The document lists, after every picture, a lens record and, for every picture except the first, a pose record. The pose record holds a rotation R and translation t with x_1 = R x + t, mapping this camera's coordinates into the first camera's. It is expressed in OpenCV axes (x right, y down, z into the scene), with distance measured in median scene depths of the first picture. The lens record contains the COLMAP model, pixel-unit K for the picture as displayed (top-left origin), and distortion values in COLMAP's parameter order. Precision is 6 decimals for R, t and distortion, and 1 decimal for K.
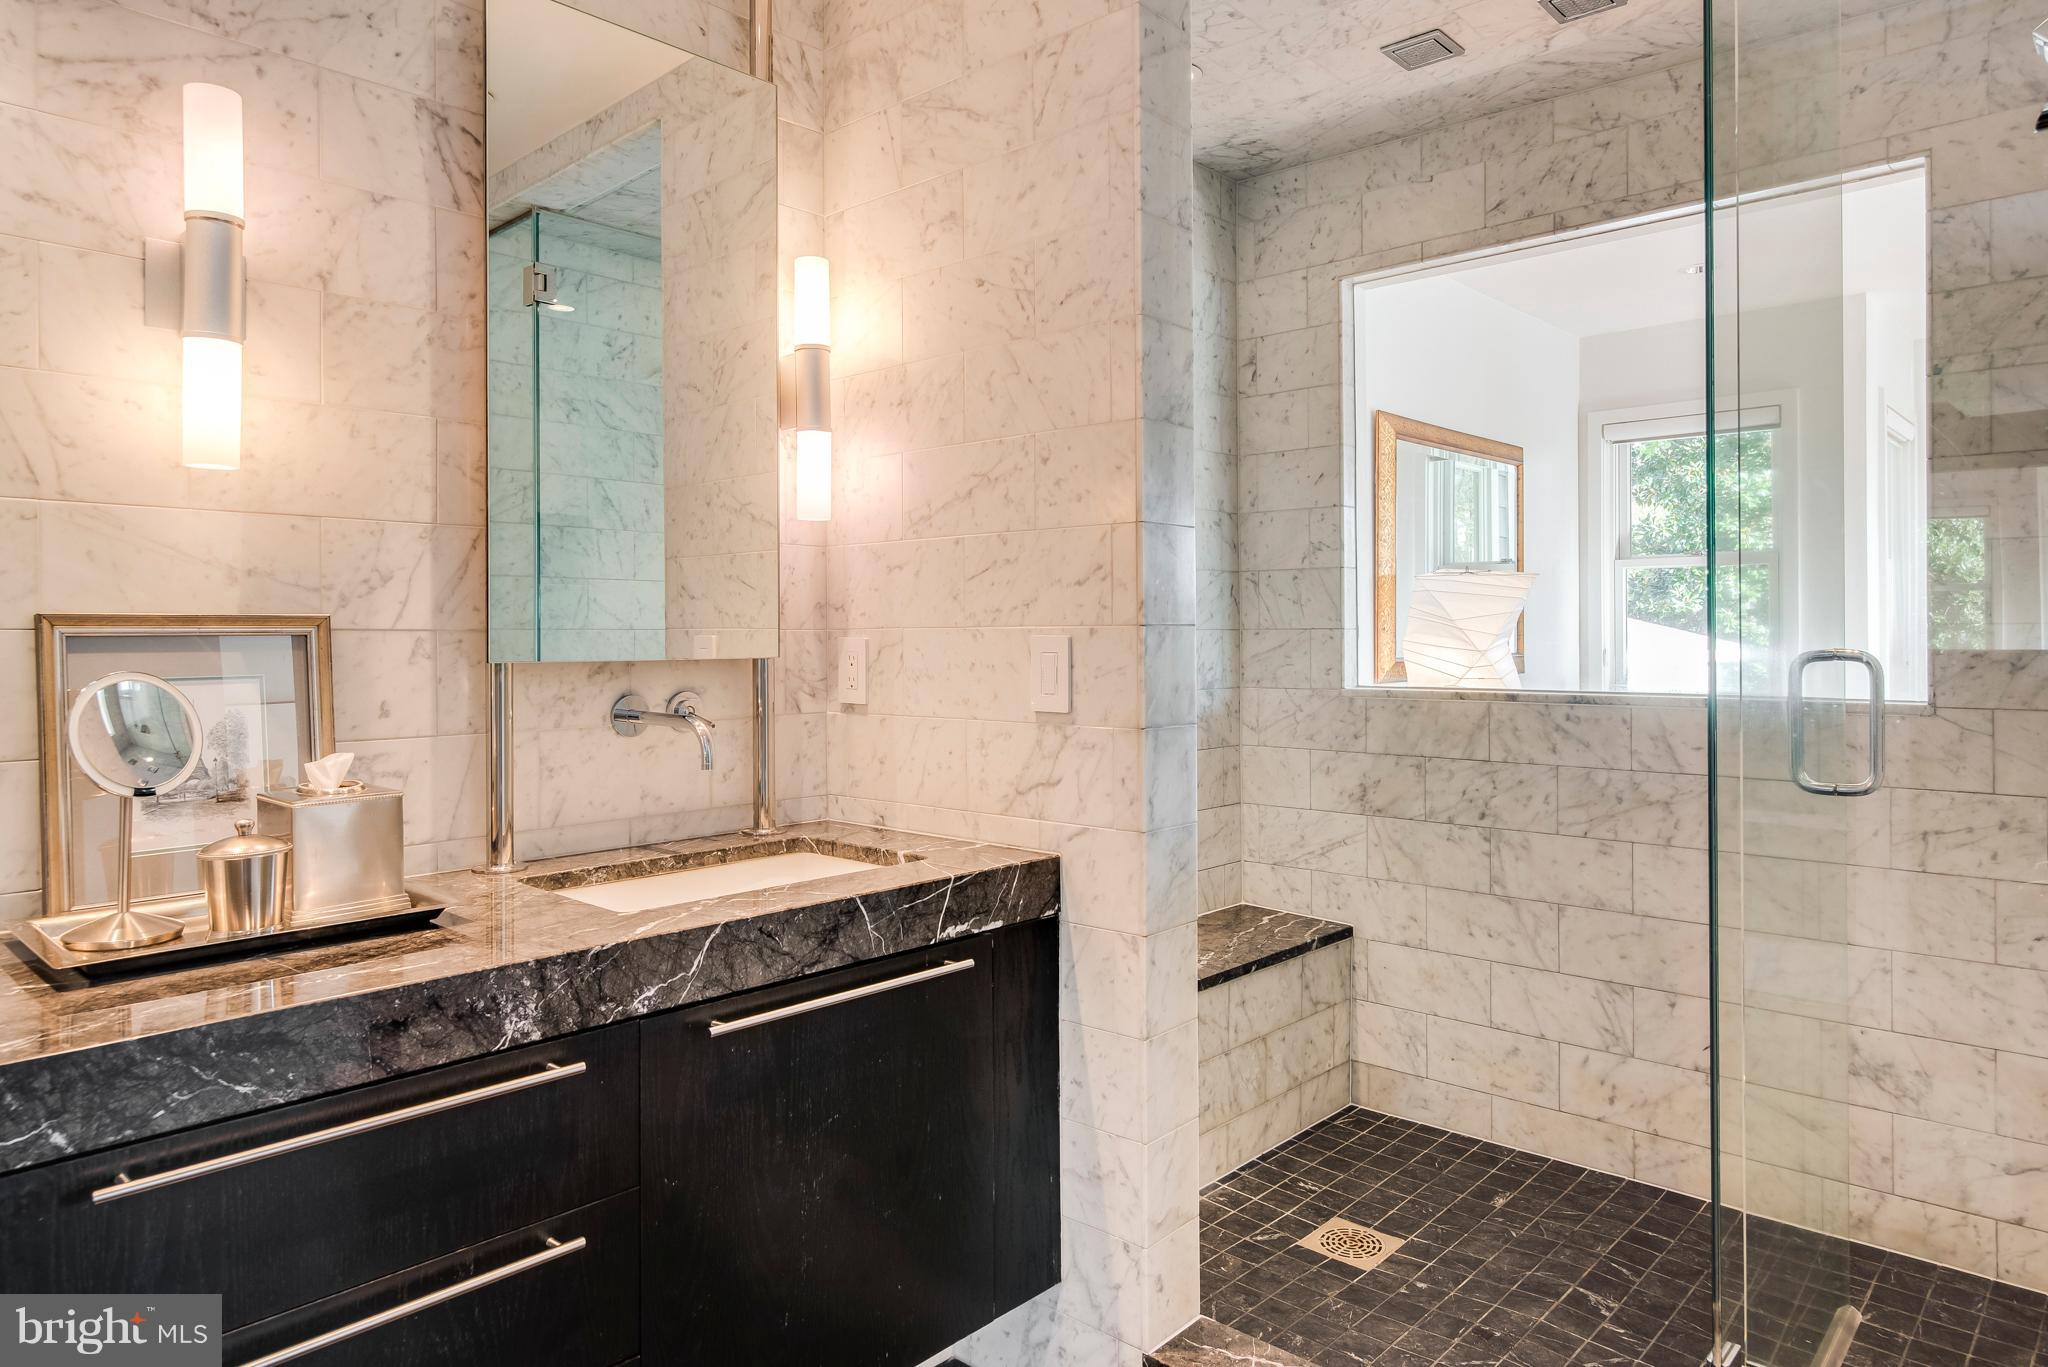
lens RADIAL K [[1239.7, 0, 987.4], [0, 1239.7, 637.2], [0, 0, 1]] dist [0.003113, 0.001252]
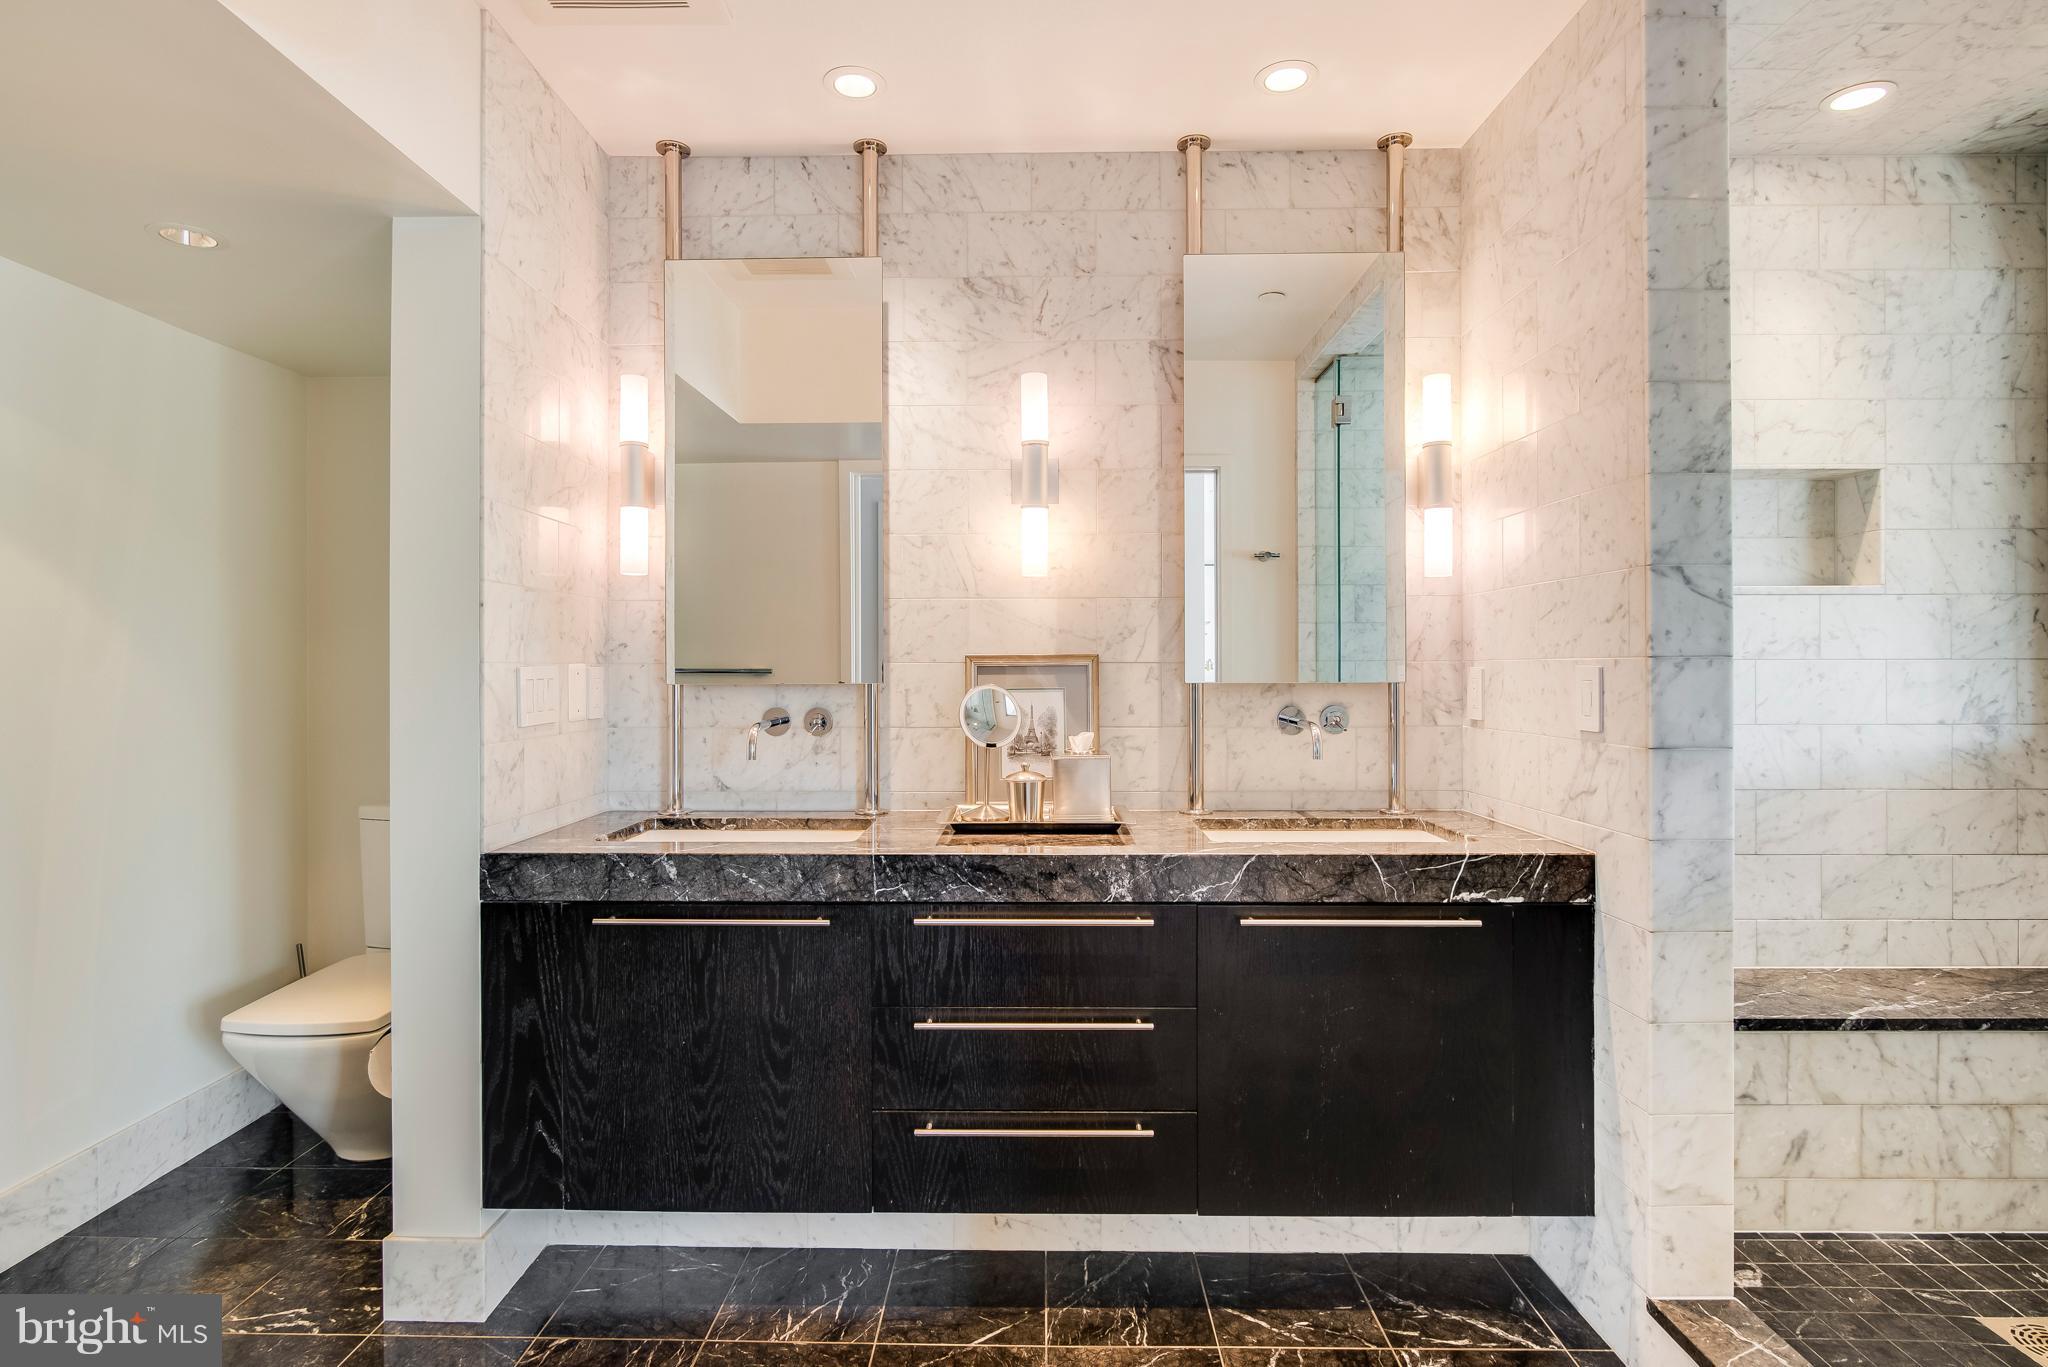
lens RADIAL K [[1004.5, 0, 1028.9], [0, 1004.5, 675.3], [0, 0, 1]] dist [-0.005796, 0.001554]
pose [[0.686949, 0.006965, -0.726672, 0.374445], [-0.000629, 0.999959, 0.008990, -0.000587], [0.726705, -0.005719, 0.686926, -0.036940]]
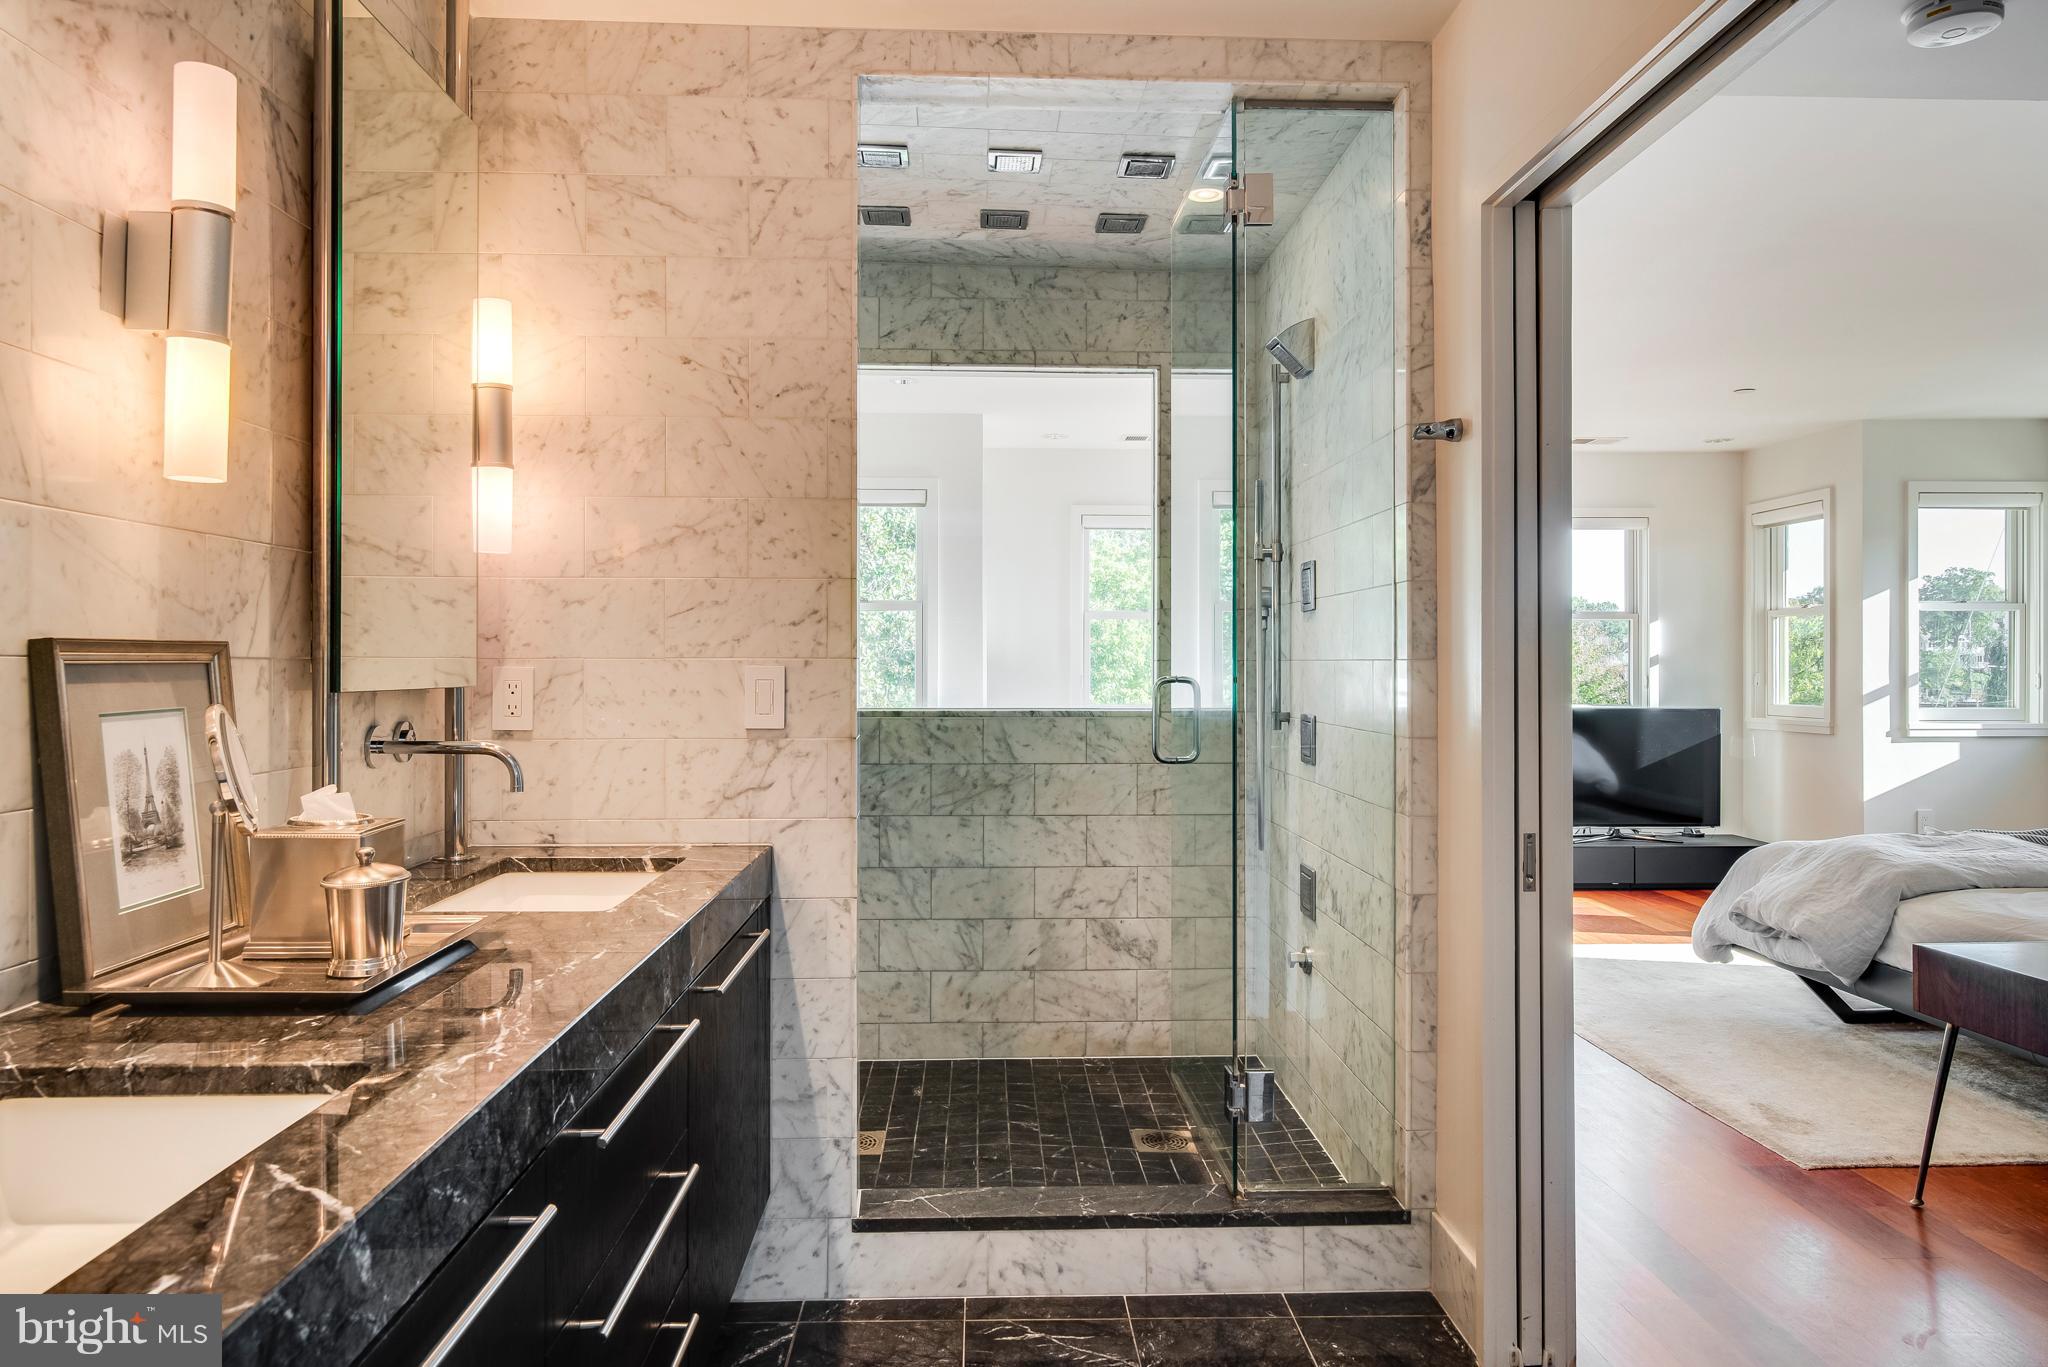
lens RADIAL K [[1239.7, 0, 1034.5], [0, 1239.7, 667.1], [0, 0, 1]] dist [0.003113, 0.001252]
pose [[0.723749, 0.002493, 0.690059, -0.594513], [-0.002617, 0.999996, -0.000867, 0.000264], [-0.690059, -0.001179, 0.723752, -0.065186]]
